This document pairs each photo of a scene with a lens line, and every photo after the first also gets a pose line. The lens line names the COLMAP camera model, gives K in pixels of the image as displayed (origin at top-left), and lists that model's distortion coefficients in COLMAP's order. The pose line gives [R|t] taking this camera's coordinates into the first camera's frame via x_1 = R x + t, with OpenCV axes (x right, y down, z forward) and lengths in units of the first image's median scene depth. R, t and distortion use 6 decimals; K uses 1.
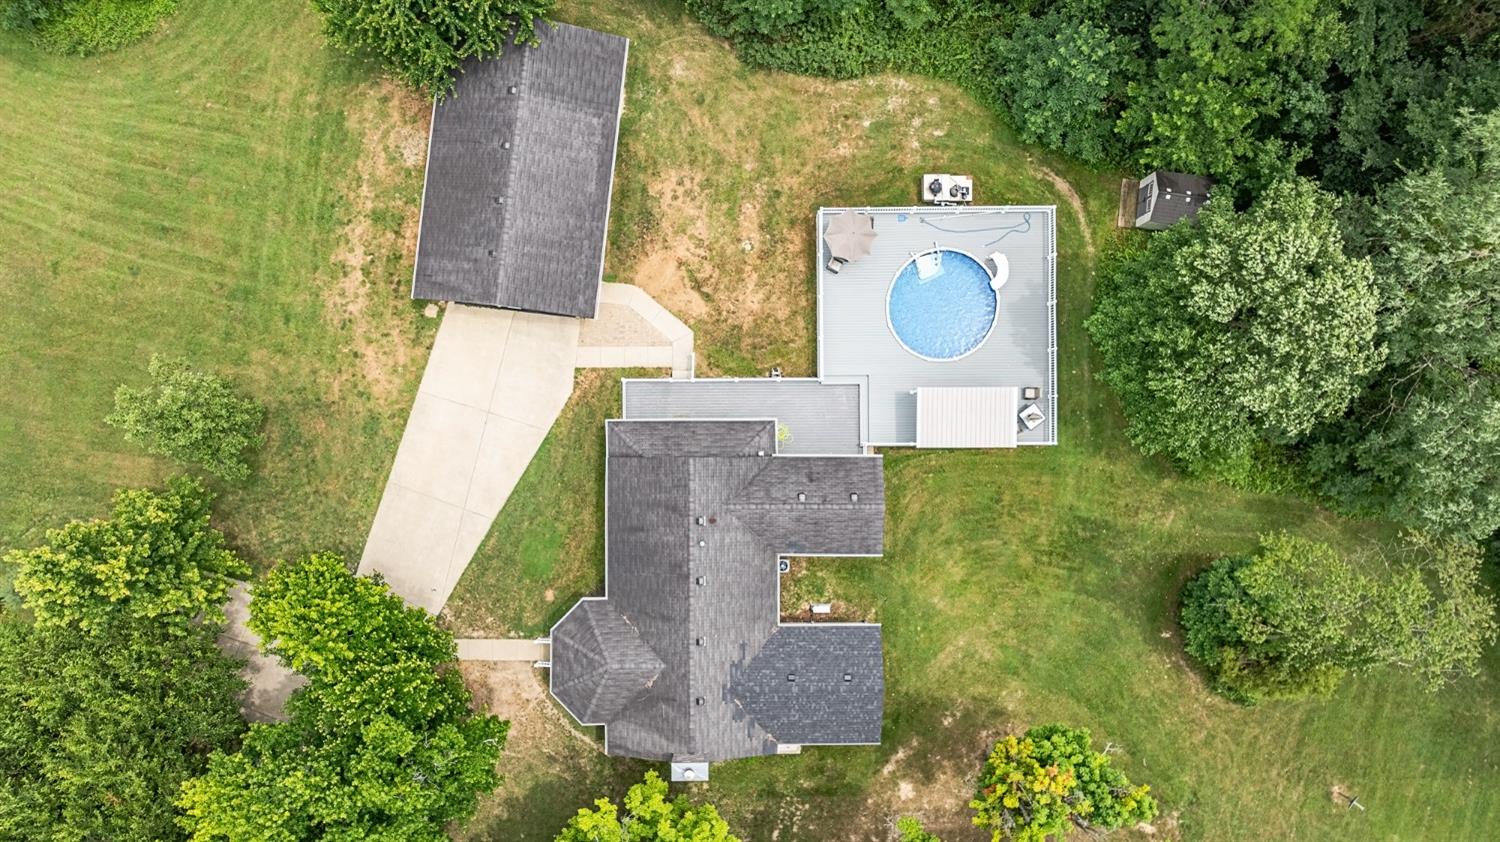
lens RADIAL K [[1072.5, 0, 752.5], [0, 1072.5, 432.6], [0, 0, 1]] dist [0.001715, -0.000260]
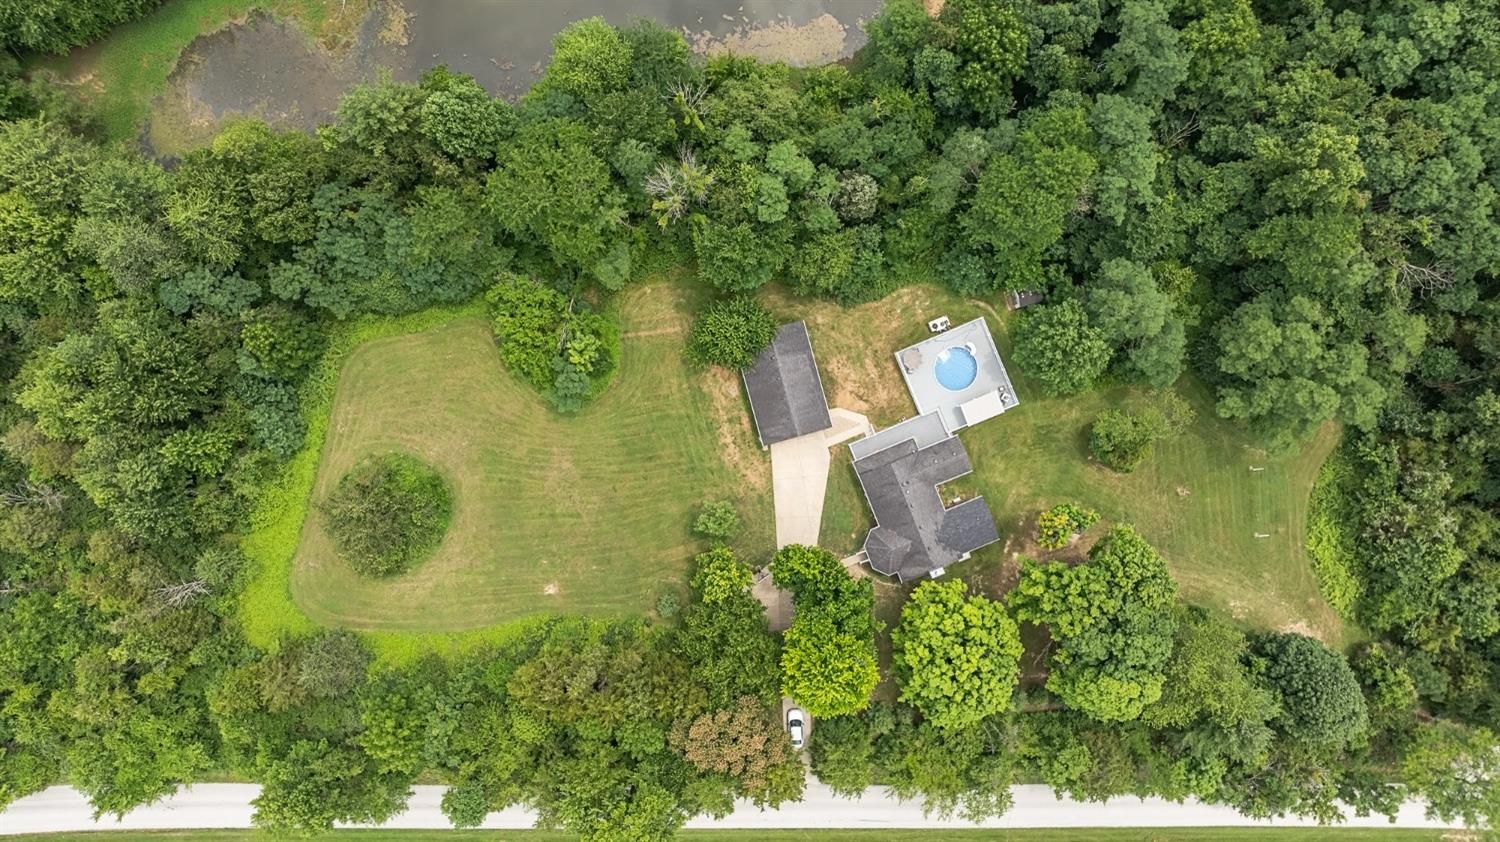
lens RADIAL K [[1072.5, 0, 743.4], [0, 1072.5, 412.2], [0, 0, 1]] dist [0.001715, -0.000260]
pose [[0.926884, -0.375336, -0.003101, -0.308702], [0.375262, 0.926814, -0.013920, -0.174835], [0.008099, 0.011738, 0.999898, -1.488044]]
